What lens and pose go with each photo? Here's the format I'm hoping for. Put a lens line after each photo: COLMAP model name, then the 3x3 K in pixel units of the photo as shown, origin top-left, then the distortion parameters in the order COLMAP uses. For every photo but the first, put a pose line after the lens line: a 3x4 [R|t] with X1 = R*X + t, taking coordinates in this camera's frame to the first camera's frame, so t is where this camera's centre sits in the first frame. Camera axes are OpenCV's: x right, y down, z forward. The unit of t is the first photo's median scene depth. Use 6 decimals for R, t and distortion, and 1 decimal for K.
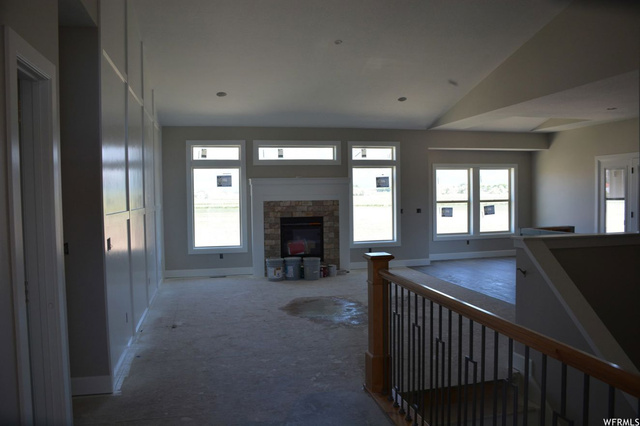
lens RADIAL K [[499.3, 0, 320.0], [0, 499.3, 213.0], [0, 0, 1]] dist [-0.148902, 0.104853]
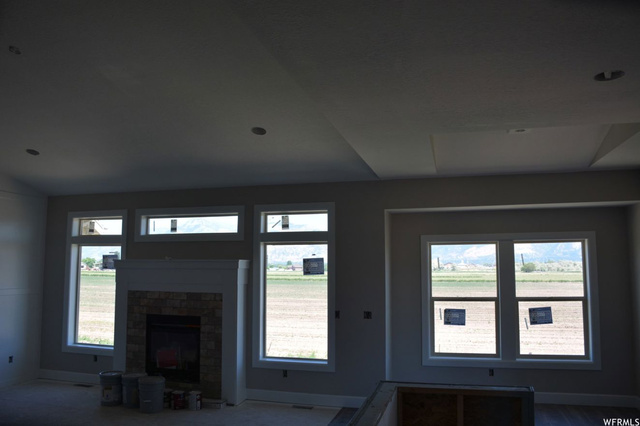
lens RADIAL K [[499.3, 0, 320.0], [0, 499.3, 213.0], [0, 0, 1]] dist [-0.148902, 0.104853]
pose [[0.879135, -0.036927, -0.475140, 0.468861], [-0.032342, 0.990072, -0.136788, -0.045859], [0.475474, 0.135622, 0.869213, 0.472932]]
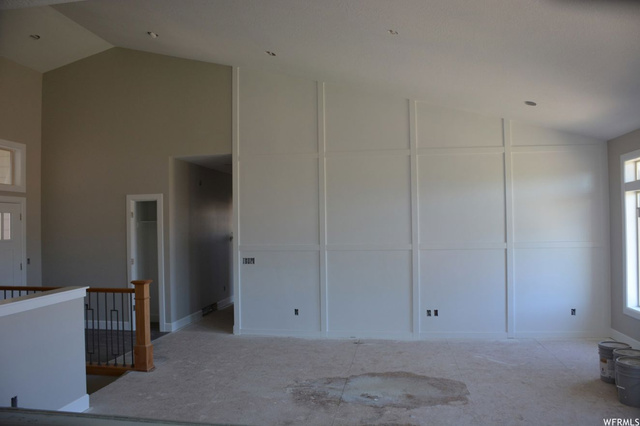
lens RADIAL K [[499.3, 0, 320.0], [0, 499.3, 213.0], [0, 0, 1]] dist [-0.148902, 0.104853]
pose [[-0.366907, 0.001076, -0.930257, 0.522003], [-0.017719, 0.999810, 0.008145, -0.057698], [0.930089, 0.019472, -0.366818, 0.812707]]
